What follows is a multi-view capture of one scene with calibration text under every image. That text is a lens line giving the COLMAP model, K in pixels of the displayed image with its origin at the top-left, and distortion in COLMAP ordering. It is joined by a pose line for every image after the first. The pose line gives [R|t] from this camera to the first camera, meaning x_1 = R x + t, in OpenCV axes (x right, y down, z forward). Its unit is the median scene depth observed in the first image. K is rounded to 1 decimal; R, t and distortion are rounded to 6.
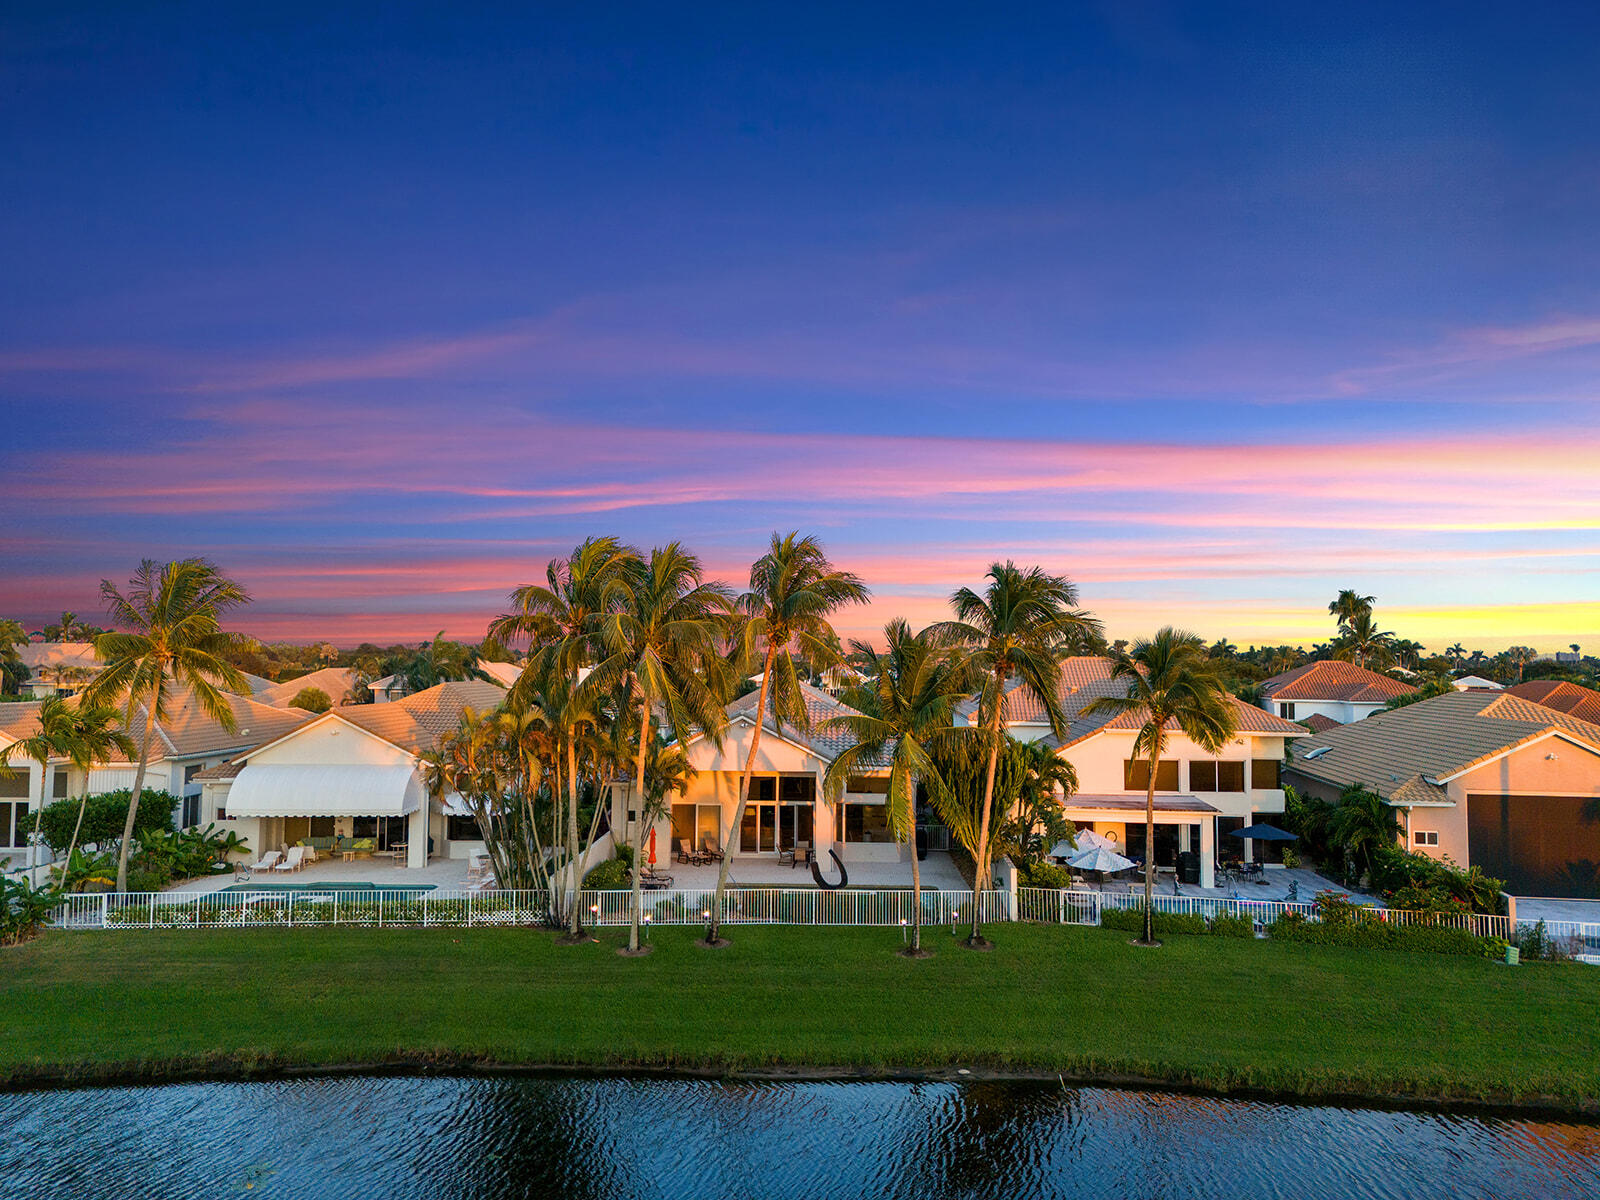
lens RADIAL K [[1189.1, 0, 812.4], [0, 1189.1, 590.9], [0, 0, 1]] dist [0.072524, -0.064307]
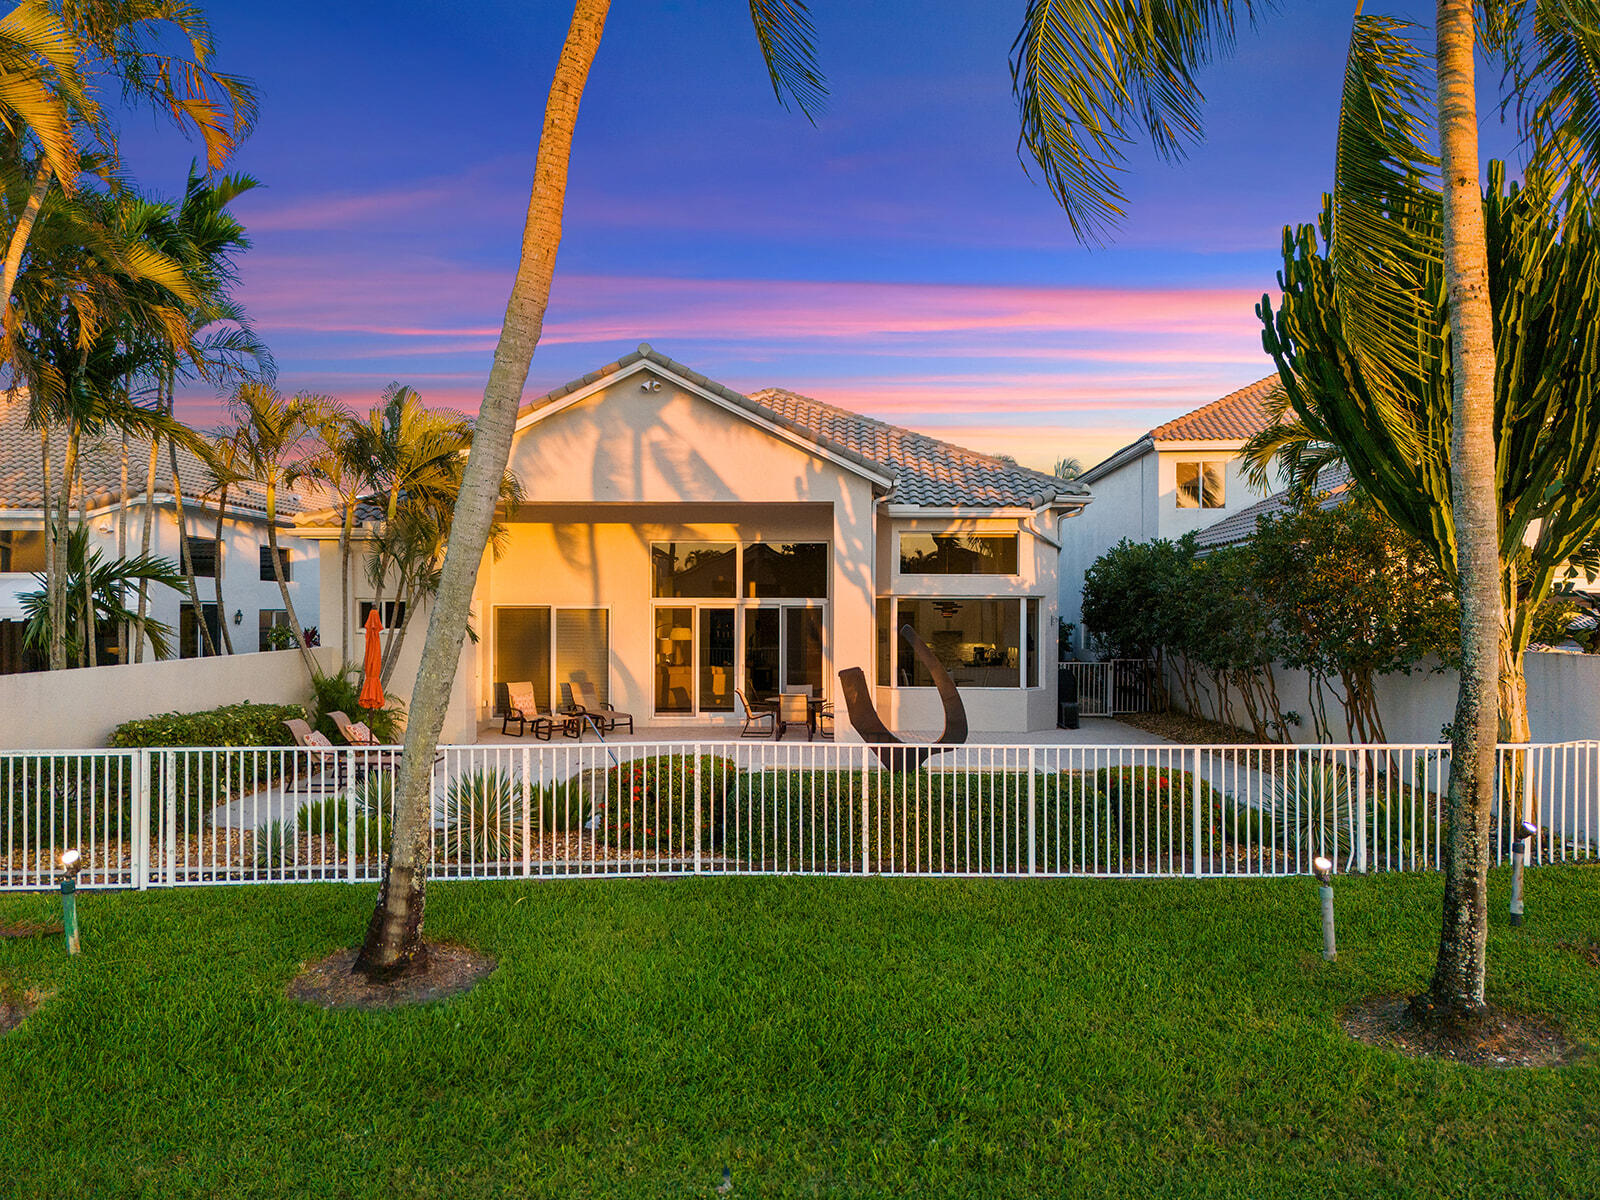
lens RADIAL K [[1189.1, 0, 805.0], [0, 1189.1, 601.7], [0, 0, 1]] dist [0.072524, -0.064307]
pose [[0.999876, -0.008079, 0.013507, -0.015131], [0.007471, 0.998984, 0.044450, 0.210388], [-0.013853, -0.044344, 0.998920, 0.752783]]
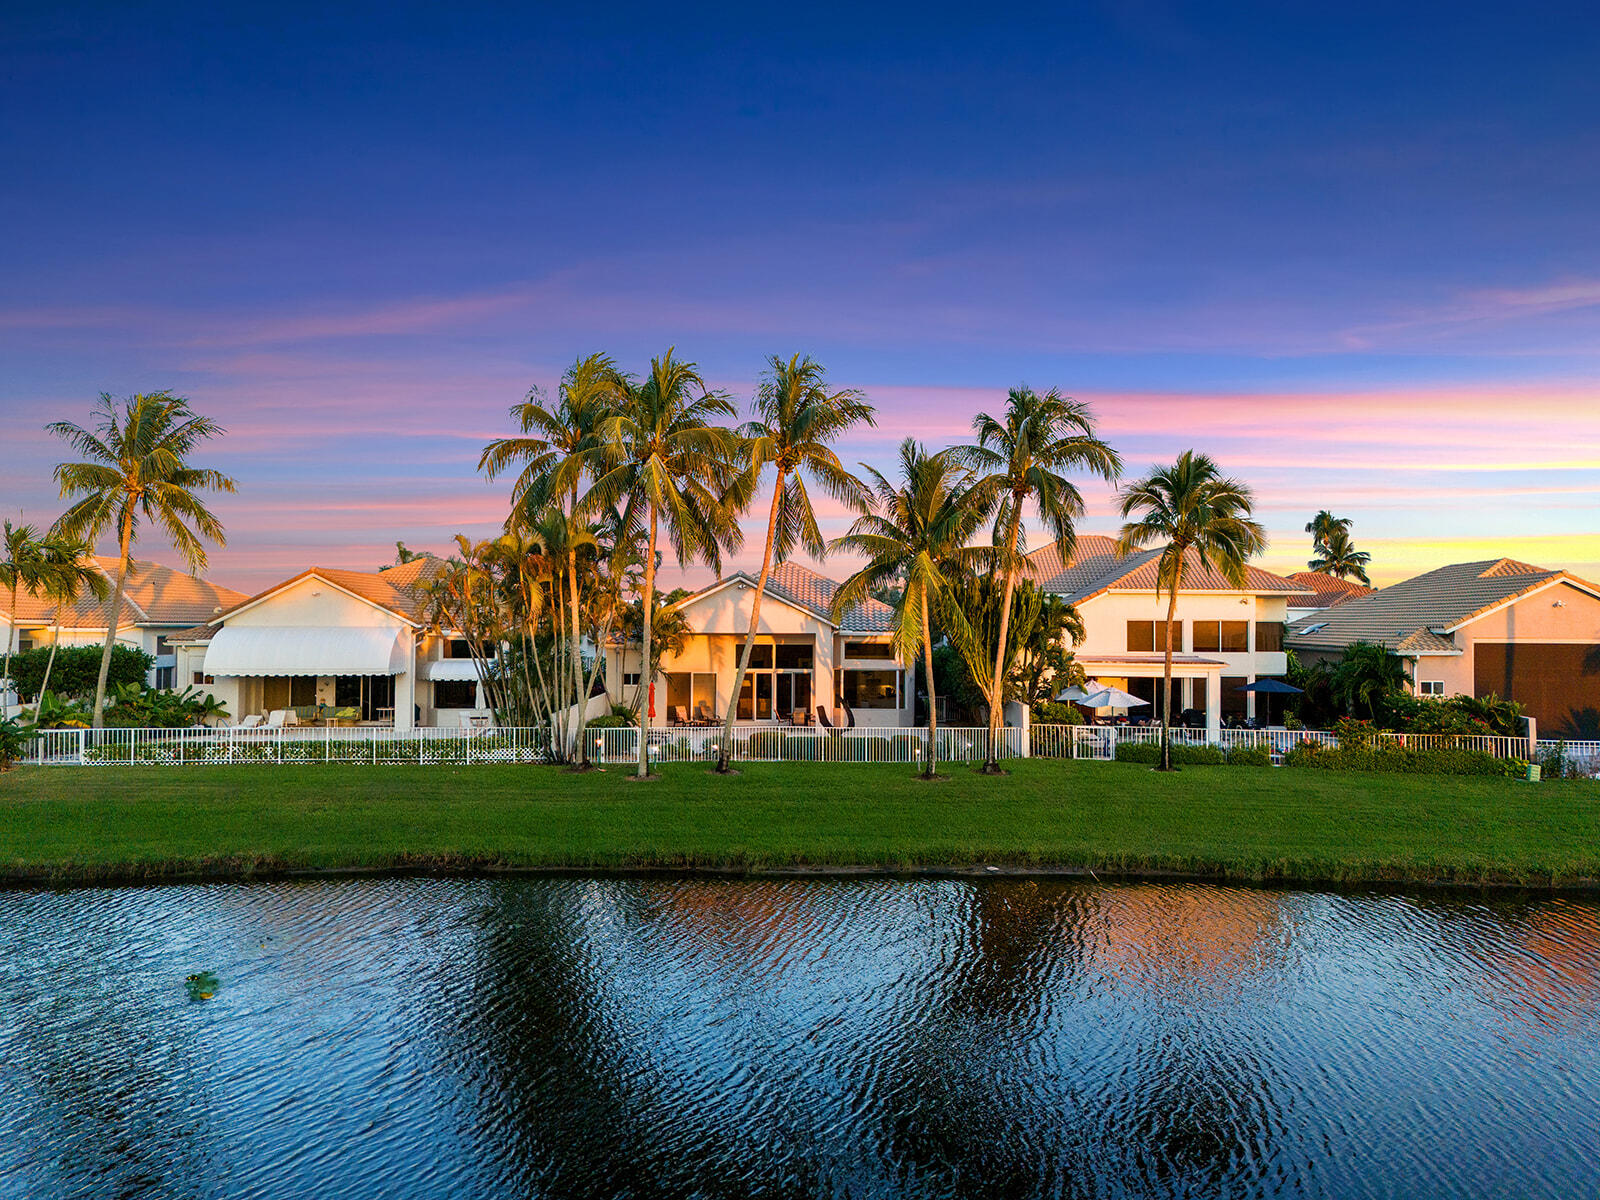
lens RADIAL K [[1189.1, 0, 812.1], [0, 1189.1, 596.5], [0, 0, 1]] dist [0.072524, -0.064307]
pose [[0.999488, -0.003073, 0.031839, -0.038540], [0.001997, 0.999428, 0.033772, 0.111355], [-0.031924, -0.033691, 0.998922, 0.032608]]
